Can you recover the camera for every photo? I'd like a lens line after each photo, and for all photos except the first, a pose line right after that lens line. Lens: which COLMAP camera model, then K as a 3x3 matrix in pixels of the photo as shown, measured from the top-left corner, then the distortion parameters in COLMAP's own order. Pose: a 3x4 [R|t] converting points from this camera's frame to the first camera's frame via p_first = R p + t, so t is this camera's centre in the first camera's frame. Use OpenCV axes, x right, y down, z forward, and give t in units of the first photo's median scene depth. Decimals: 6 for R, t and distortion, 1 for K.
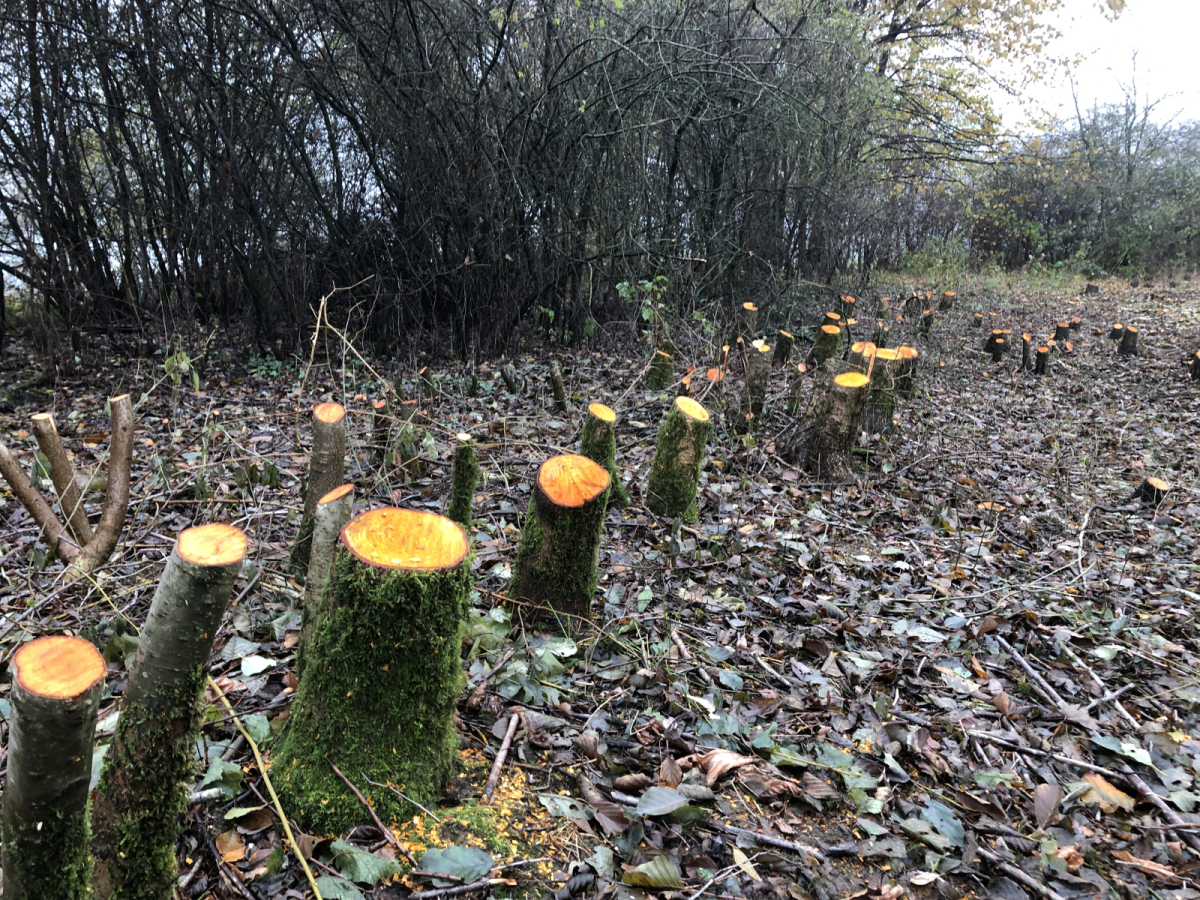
lens RADIAL K [[978.6, 0, 602.7], [0, 978.6, 442.1], [0, 0, 1]] dist [0.079123, -0.002022]
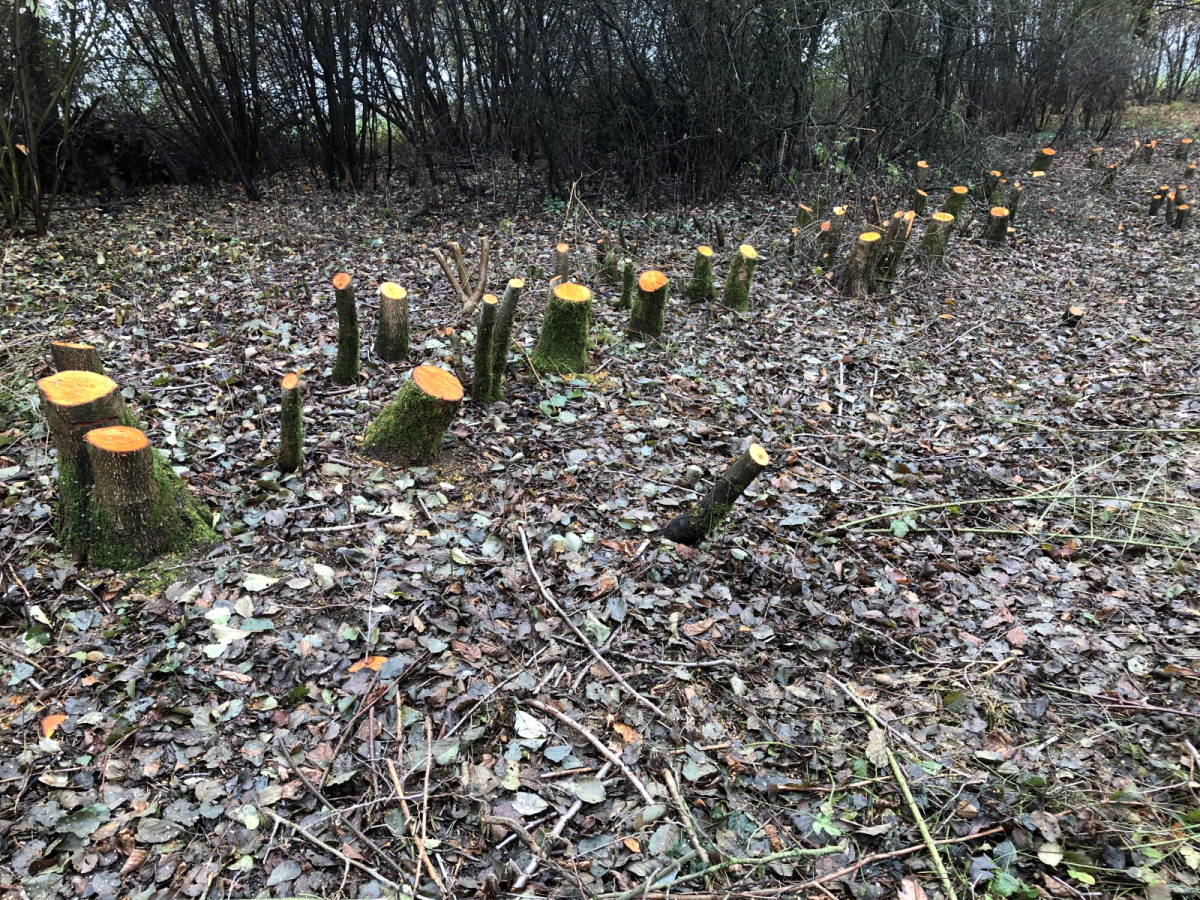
lens RADIAL K [[978.6, 0, 602.7], [0, 978.6, 442.1], [0, 0, 1]] dist [0.079123, -0.002022]
pose [[0.956096, 0.100943, -0.275119, 0.392432], [-0.050734, 0.981643, 0.183858, -0.006814], [0.288628, -0.161828, 0.943666, -0.985059]]
